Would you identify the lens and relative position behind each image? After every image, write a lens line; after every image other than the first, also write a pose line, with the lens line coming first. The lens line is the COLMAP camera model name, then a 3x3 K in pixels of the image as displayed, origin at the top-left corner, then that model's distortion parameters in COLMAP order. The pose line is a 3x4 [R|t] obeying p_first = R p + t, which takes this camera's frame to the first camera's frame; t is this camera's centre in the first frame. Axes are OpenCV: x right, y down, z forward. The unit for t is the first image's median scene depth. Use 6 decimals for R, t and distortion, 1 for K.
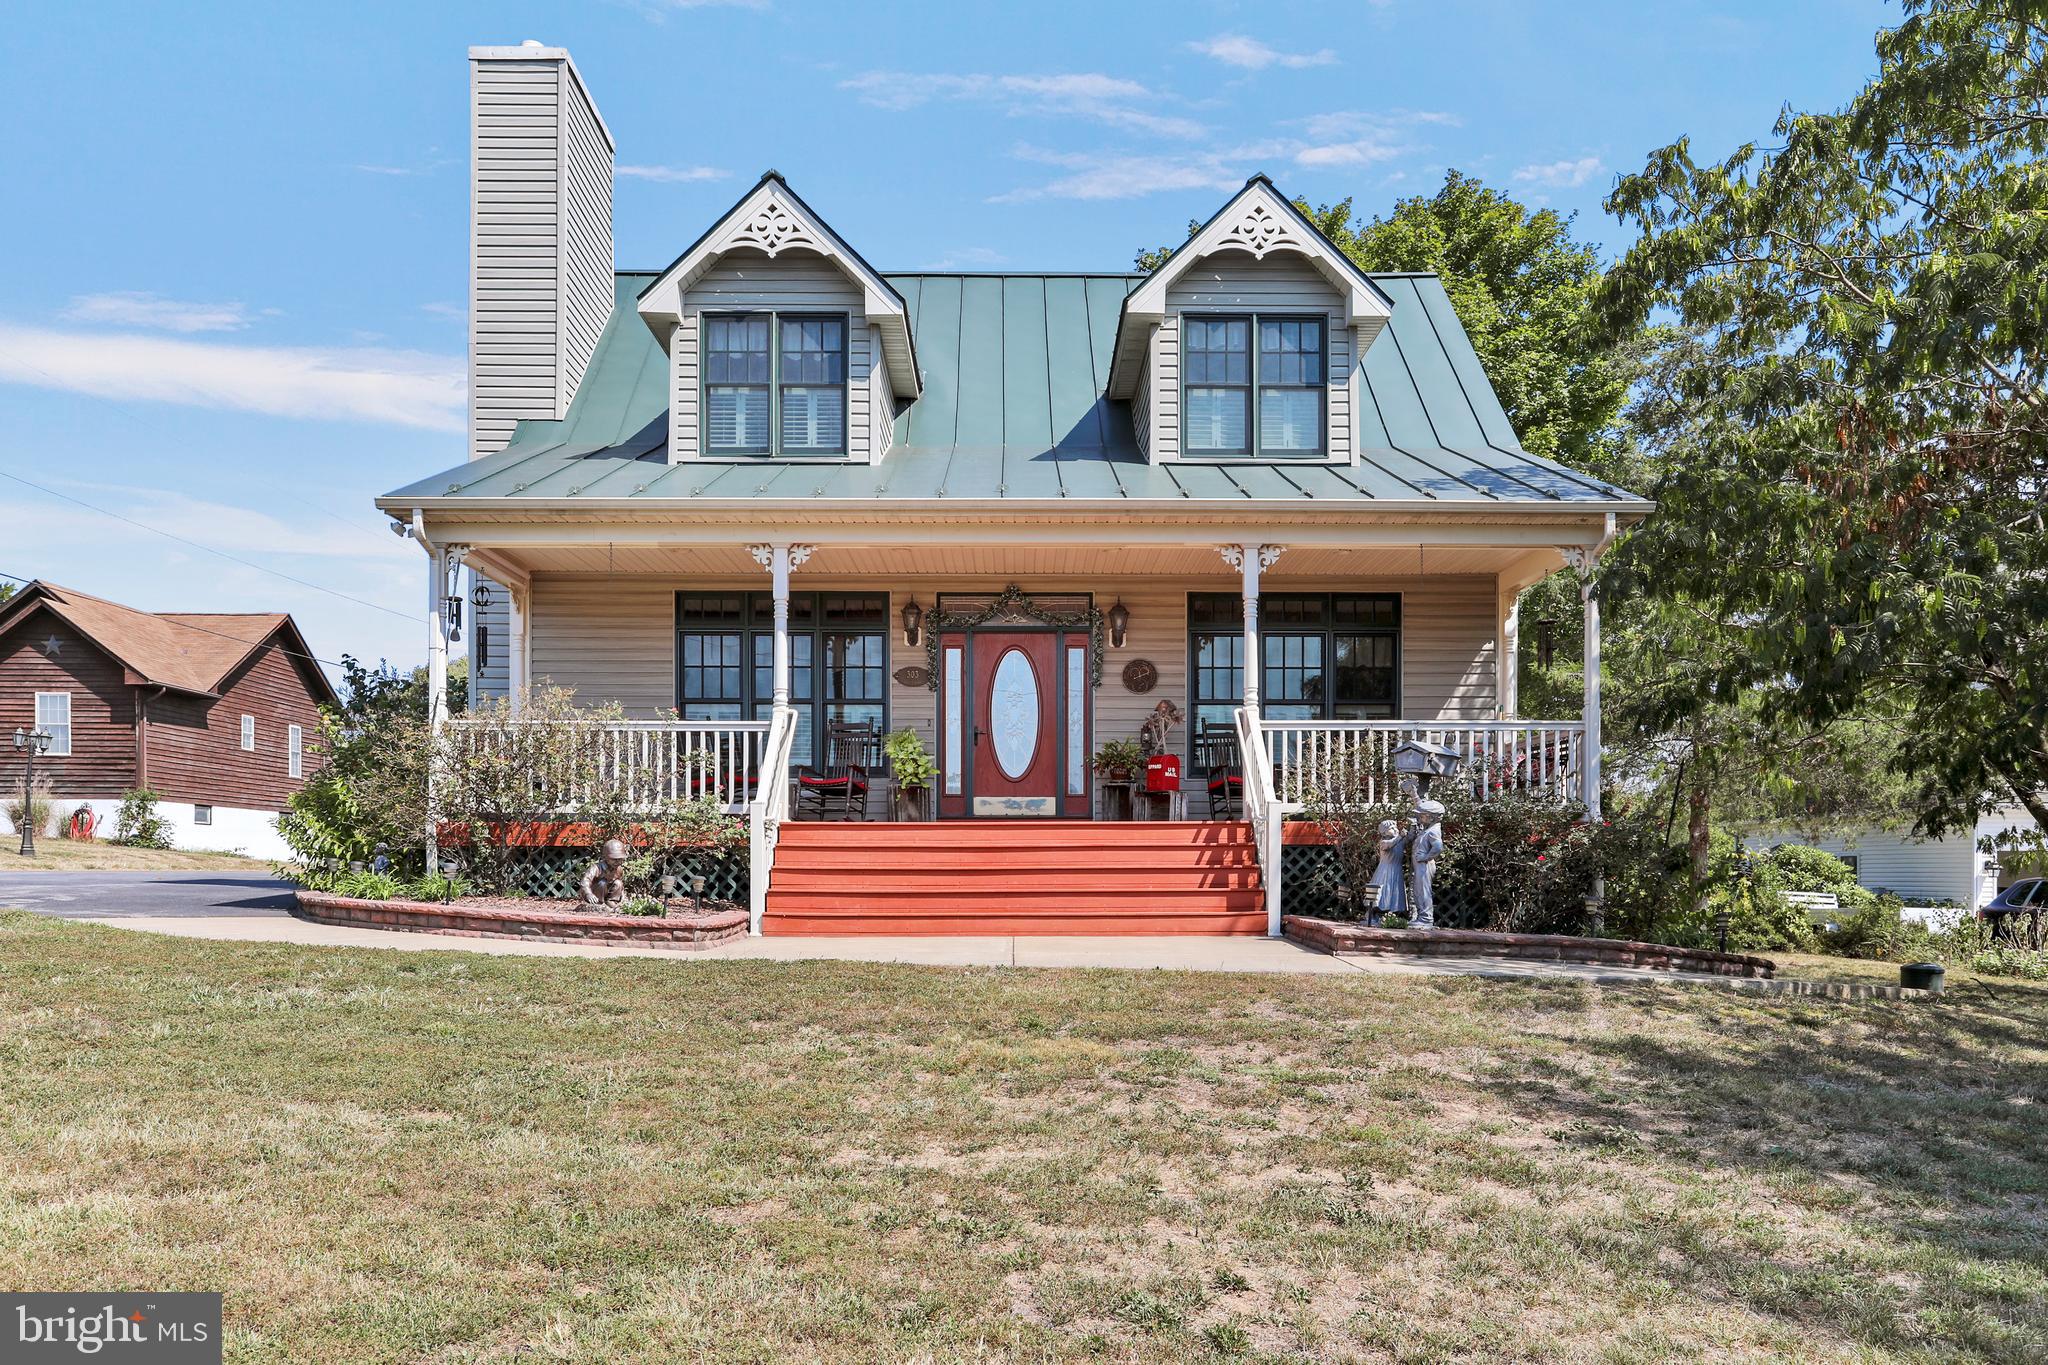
lens RADIAL K [[1522.8, 0, 1025.3], [0, 1522.8, 751.6], [0, 0, 1]] dist [0.000698, 0.001853]
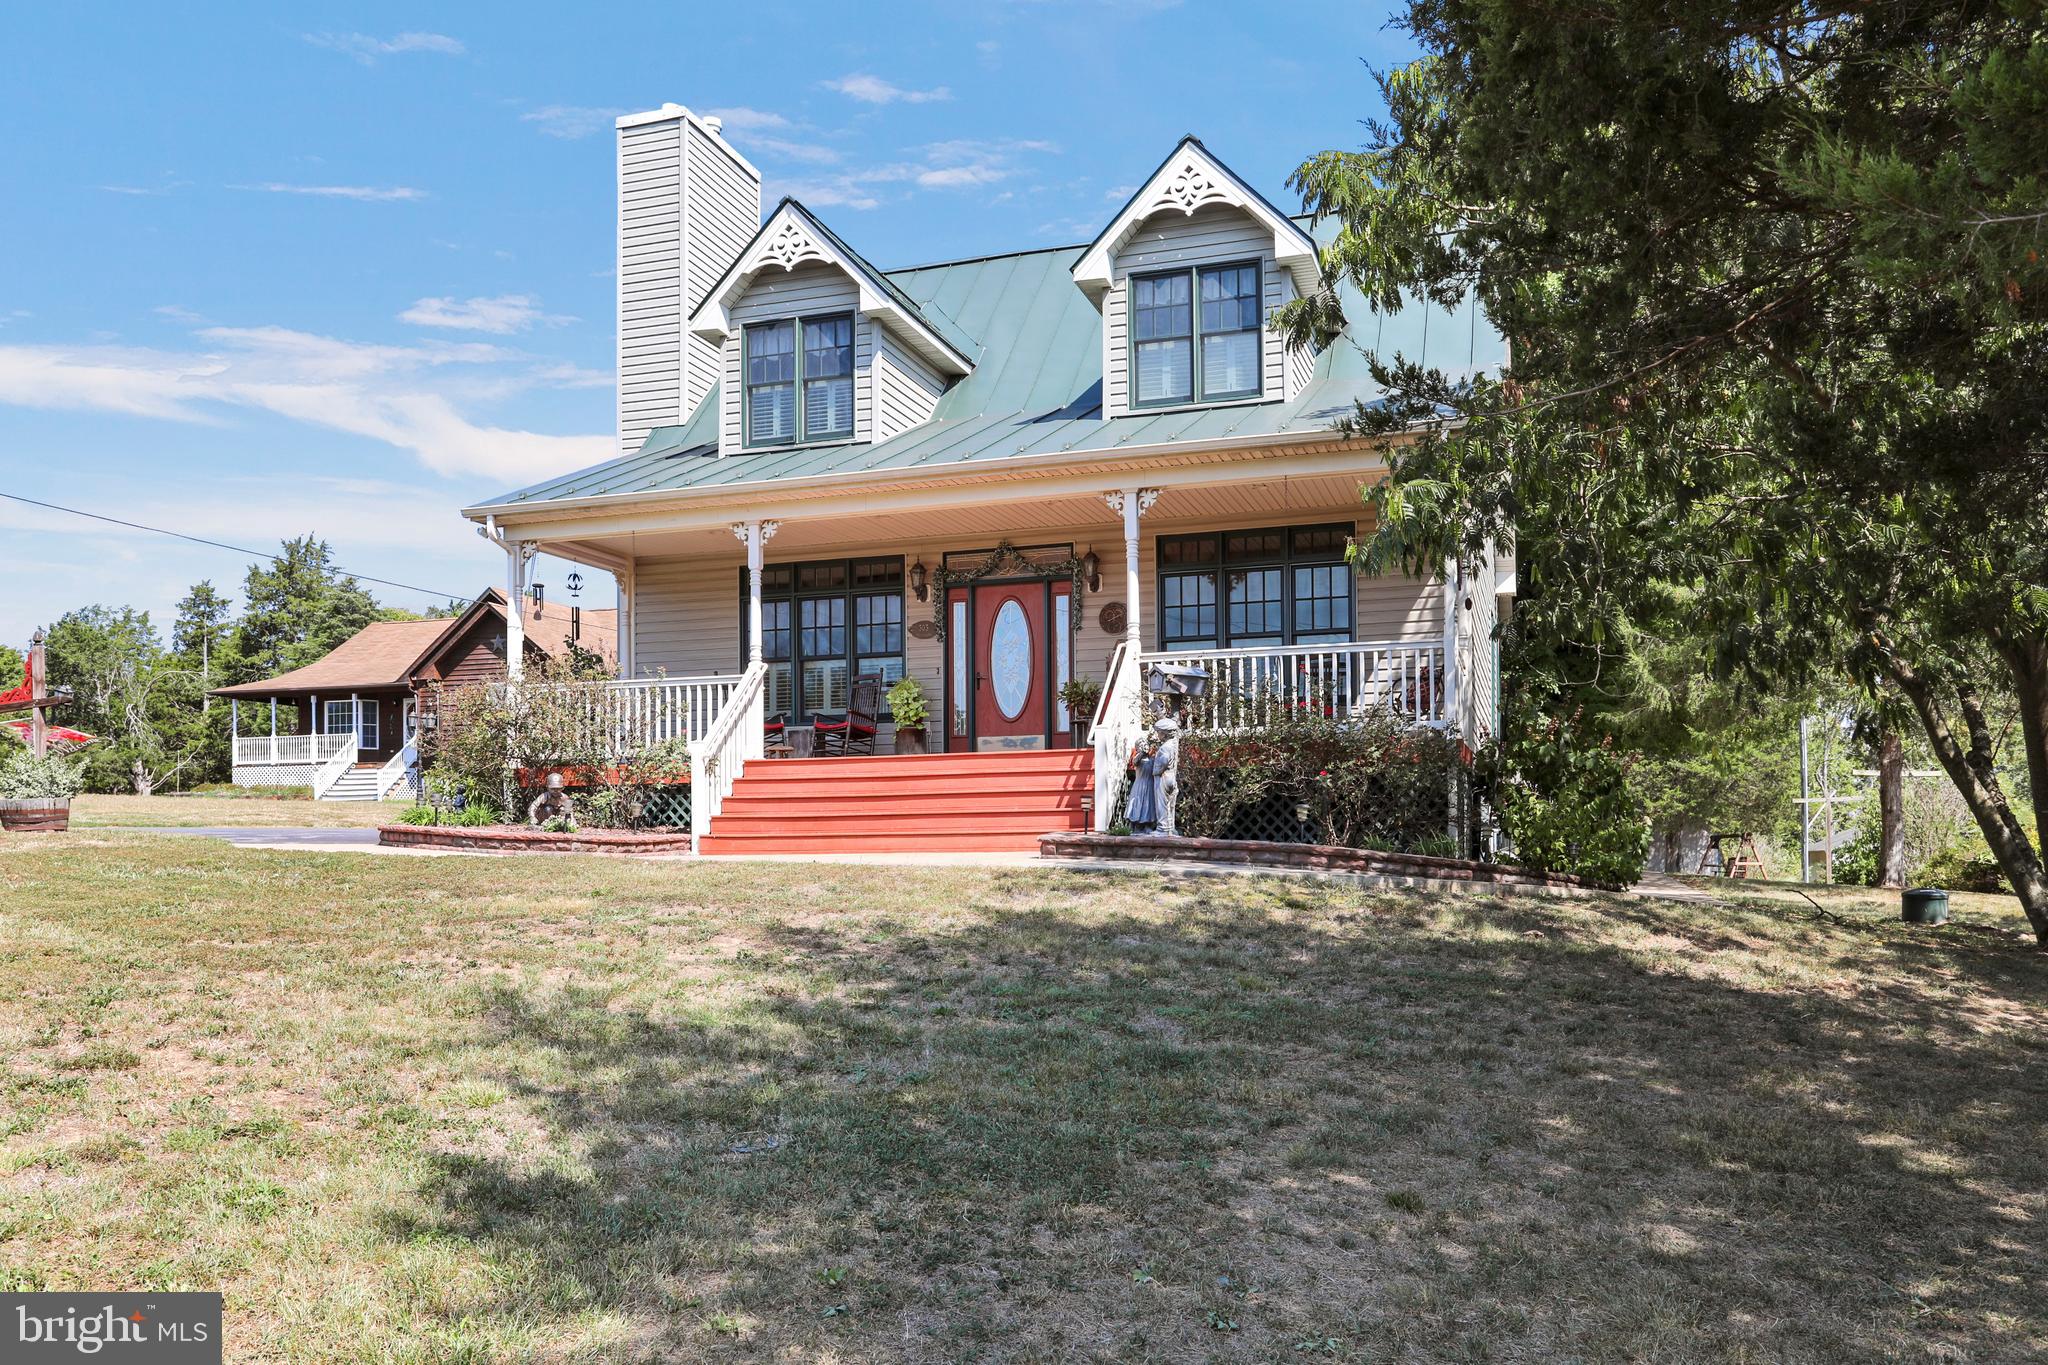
lens RADIAL K [[1634.4, 0, 1024.0], [0, 1634.4, 682.5], [0, 0, 1]] dist [-0.001279, -0.000942]
pose [[0.938303, -0.040529, -0.343430, 0.408424], [0.032485, 0.999047, -0.029148, 0.026402], [0.344284, 0.016194, 0.938726, -0.088041]]
